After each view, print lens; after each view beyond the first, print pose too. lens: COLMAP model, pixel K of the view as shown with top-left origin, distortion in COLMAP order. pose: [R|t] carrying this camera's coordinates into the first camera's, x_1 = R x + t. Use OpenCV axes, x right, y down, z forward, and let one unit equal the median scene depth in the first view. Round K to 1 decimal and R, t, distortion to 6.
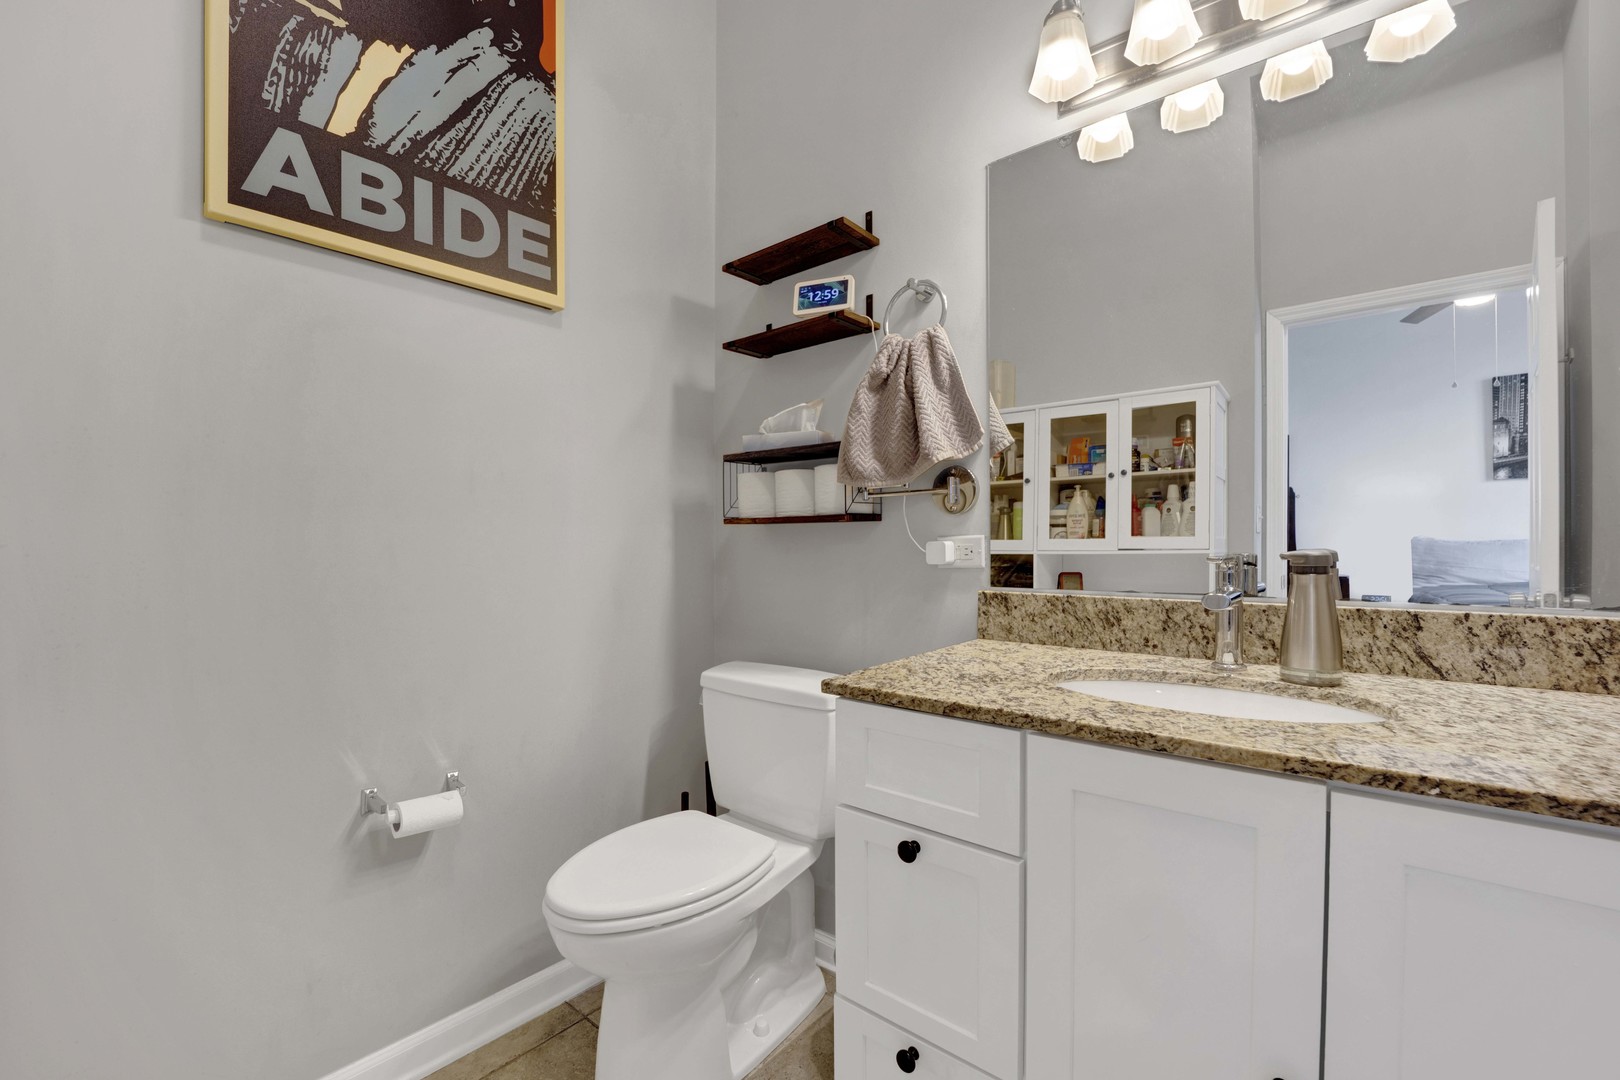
lens RADIAL K [[683.3, 0, 802.5], [0, 683.3, 545.1], [0, 0, 1]] dist [-0.019560, -0.000293]
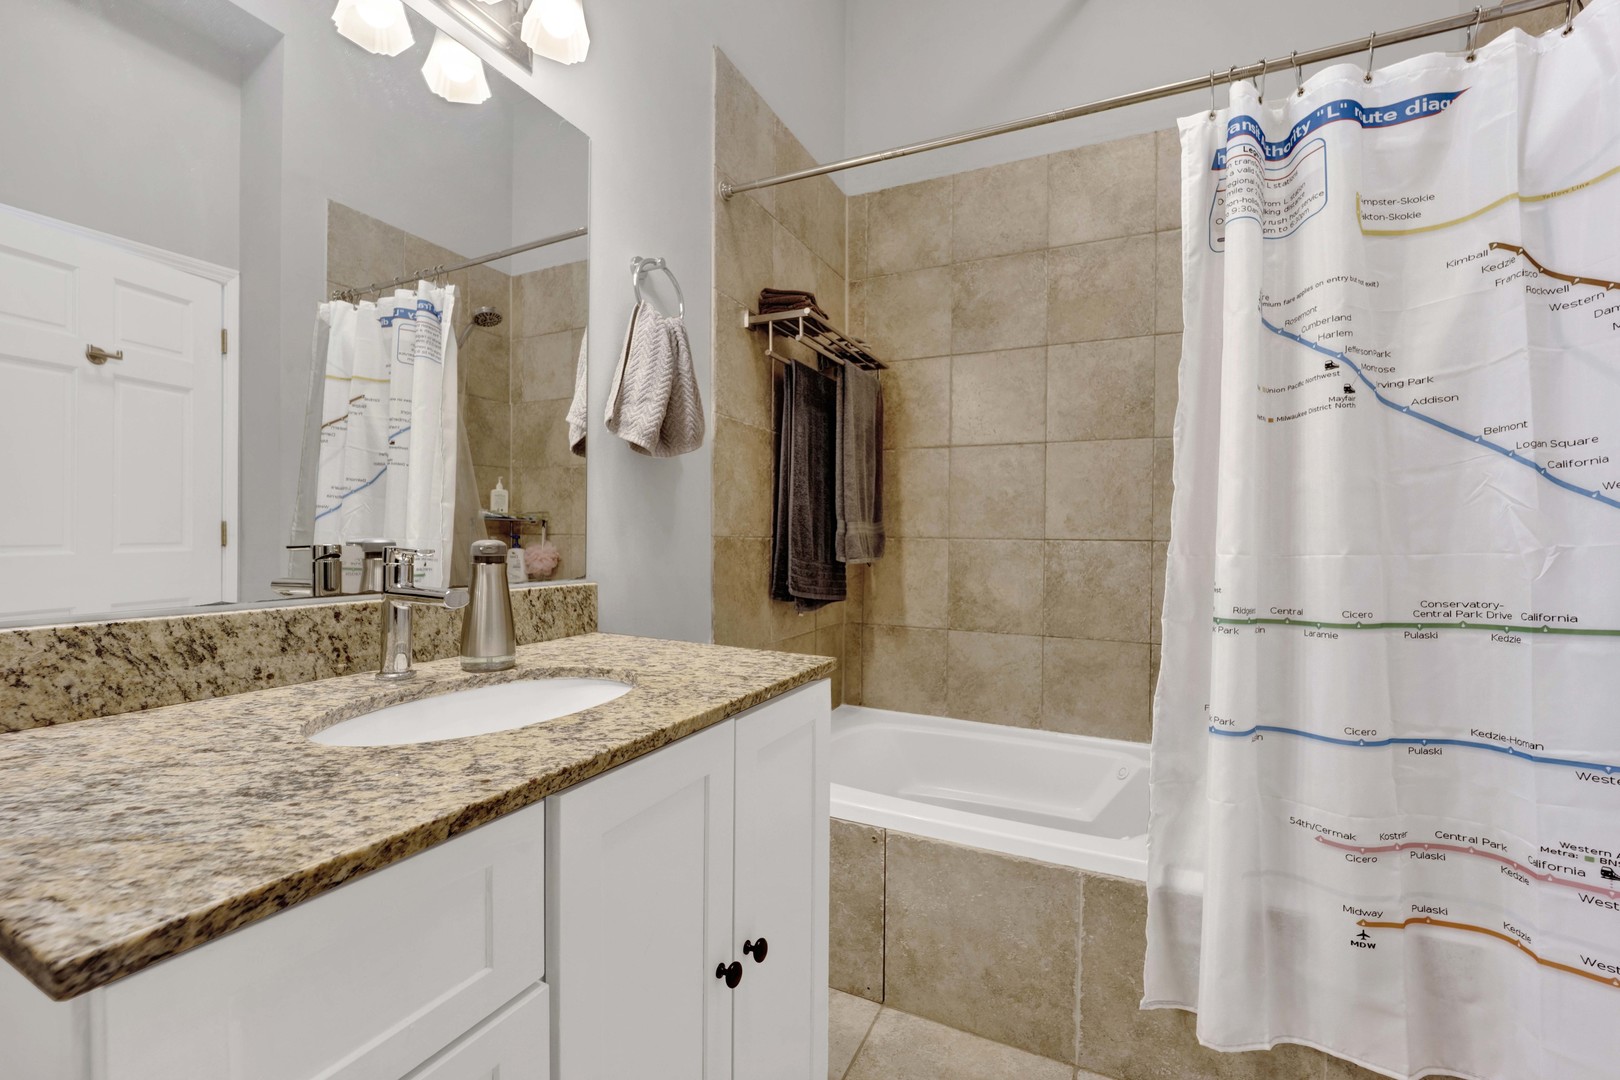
lens RADIAL K [[683.3, 0, 802.5], [0, 683.3, 545.1], [0, 0, 1]] dist [-0.019560, -0.000293]
pose [[-0.255805, -0.014055, 0.966626, -0.368021], [-0.011834, 0.999865, 0.011407, -0.003052], [-0.966656, -0.008521, -0.255937, 0.784122]]
